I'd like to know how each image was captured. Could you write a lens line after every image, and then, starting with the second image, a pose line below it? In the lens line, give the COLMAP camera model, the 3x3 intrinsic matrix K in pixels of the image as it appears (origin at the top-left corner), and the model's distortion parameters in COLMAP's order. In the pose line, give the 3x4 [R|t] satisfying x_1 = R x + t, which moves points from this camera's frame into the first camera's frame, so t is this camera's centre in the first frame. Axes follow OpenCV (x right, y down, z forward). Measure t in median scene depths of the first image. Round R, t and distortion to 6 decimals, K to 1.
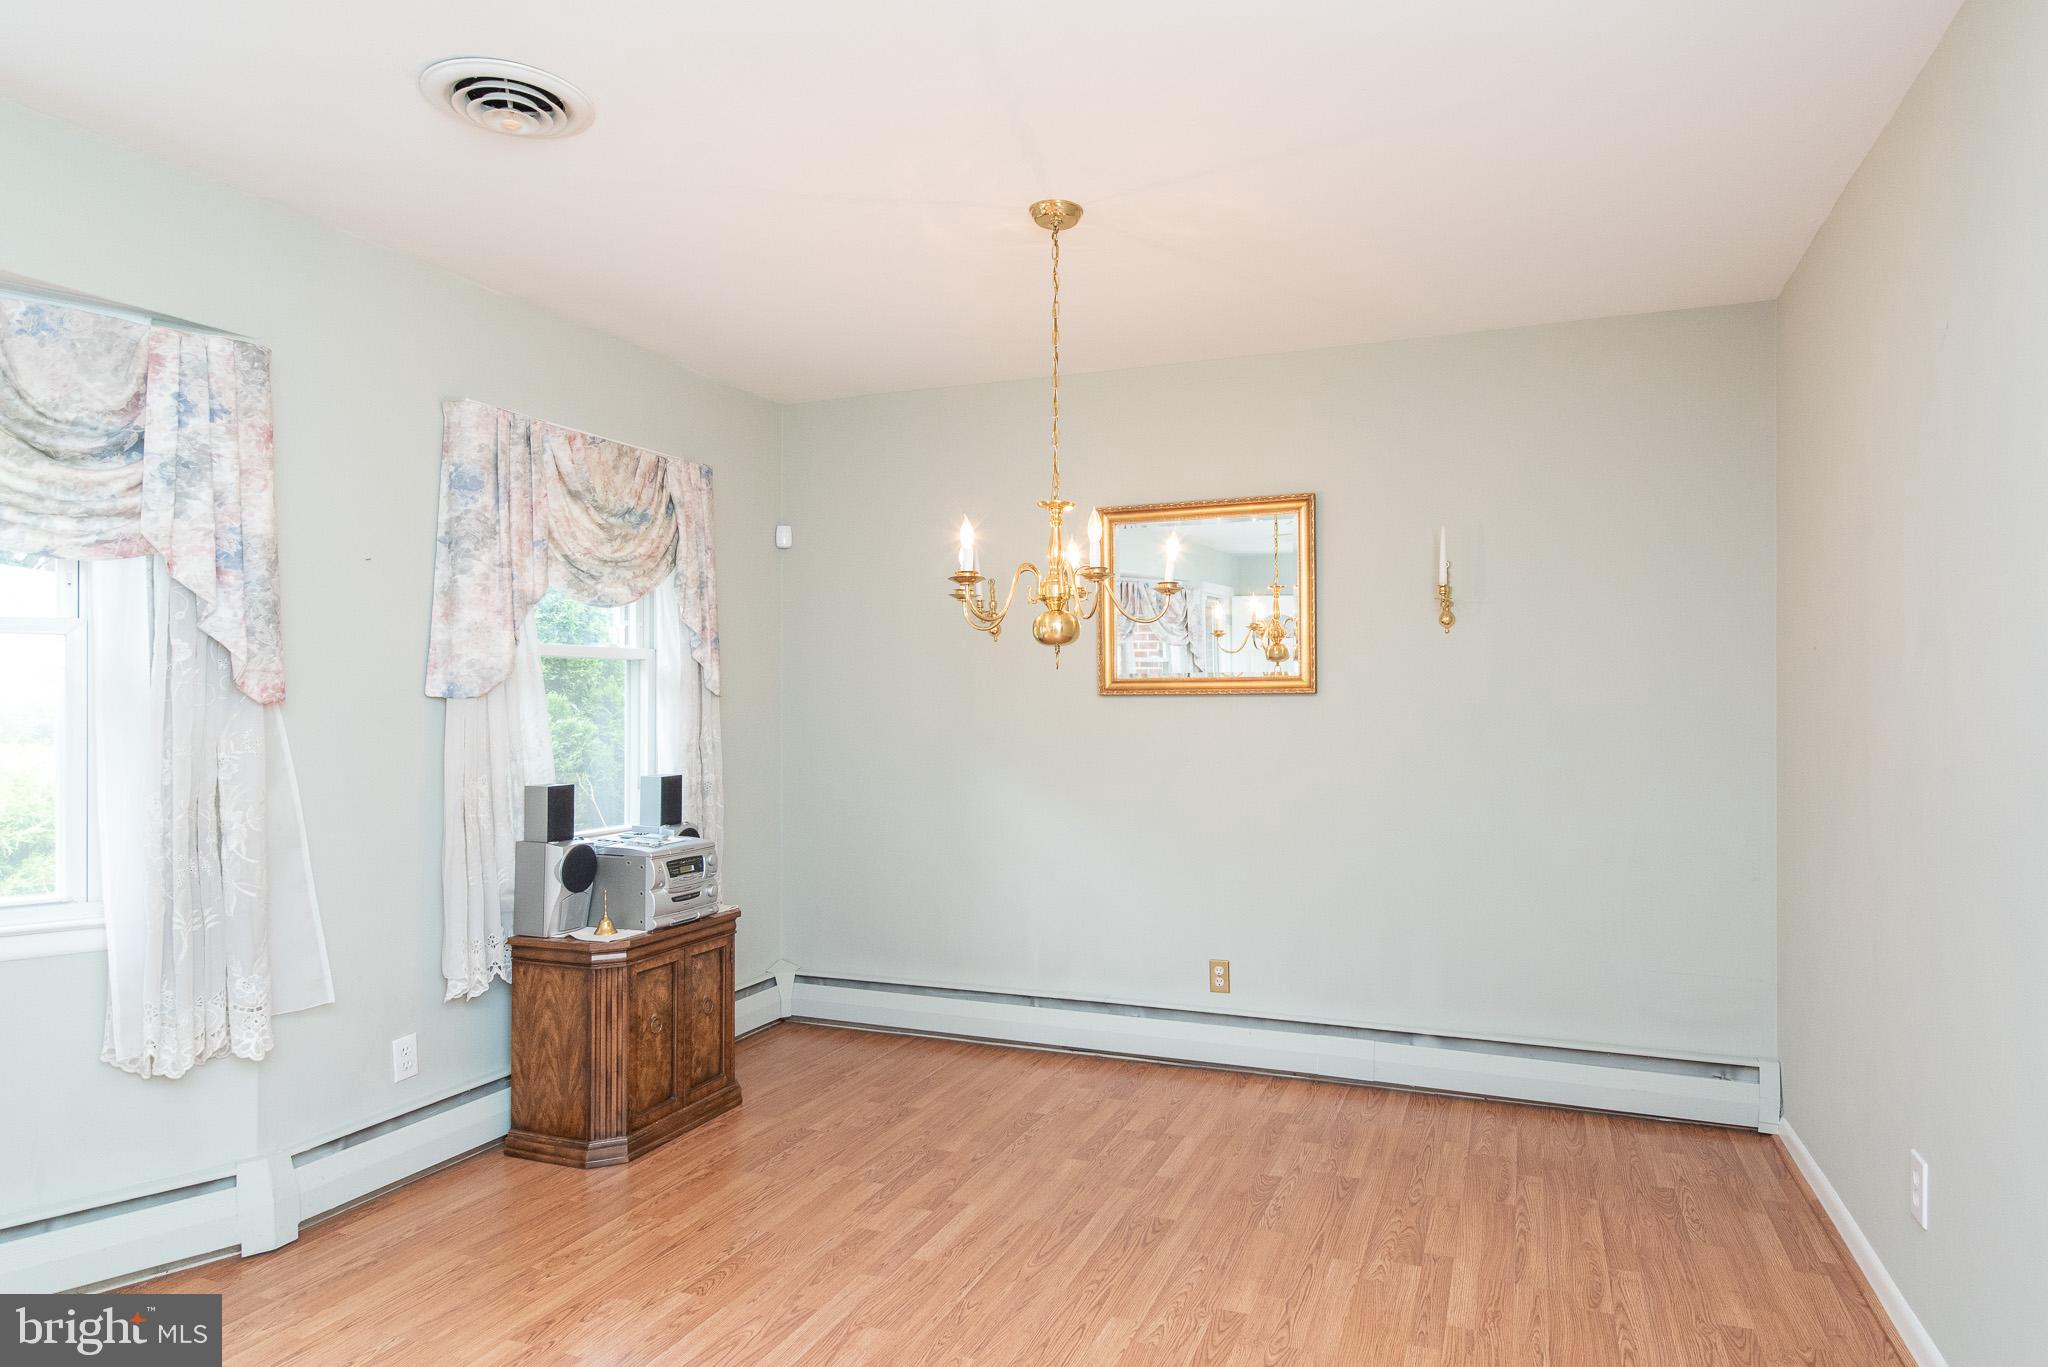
lens RADIAL K [[1120.1, 0, 1082.9], [0, 1120.1, 703.2], [0, 0, 1]] dist [-0.016716, -0.001205]
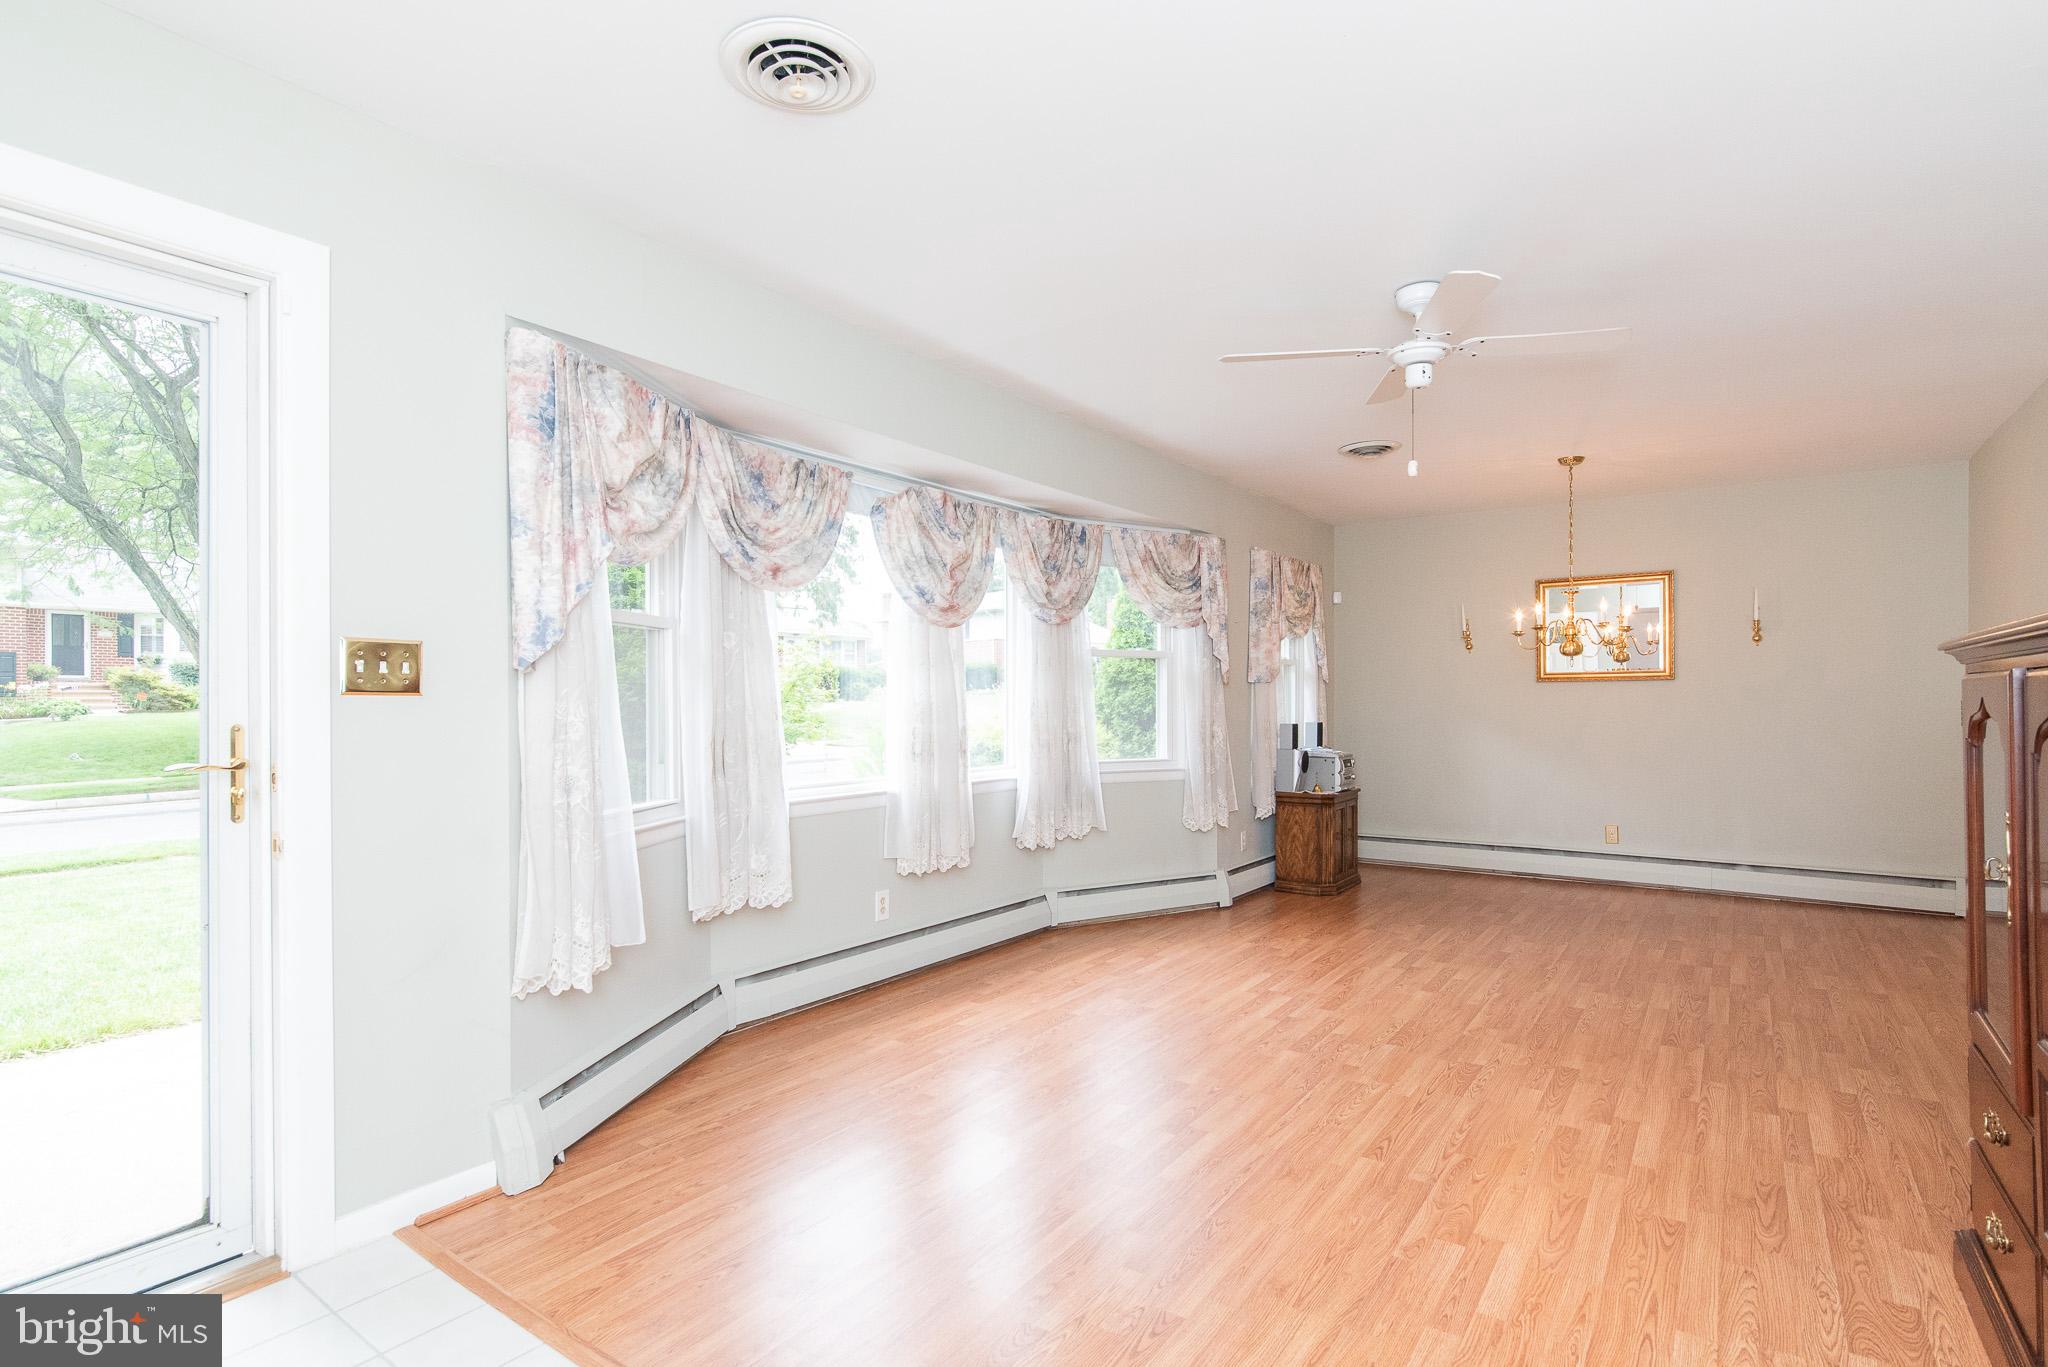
lens RADIAL K [[993.8, 0, 1031.5], [0, 993.8, 711.4], [0, 0, 1]] dist [-0.008514, 0.000202]
pose [[0.968966, 0.001057, -0.247193, -0.488518], [0.000828, 0.999971, 0.007519, 0.035572], [0.247194, -0.007490, 0.968937, -0.992741]]
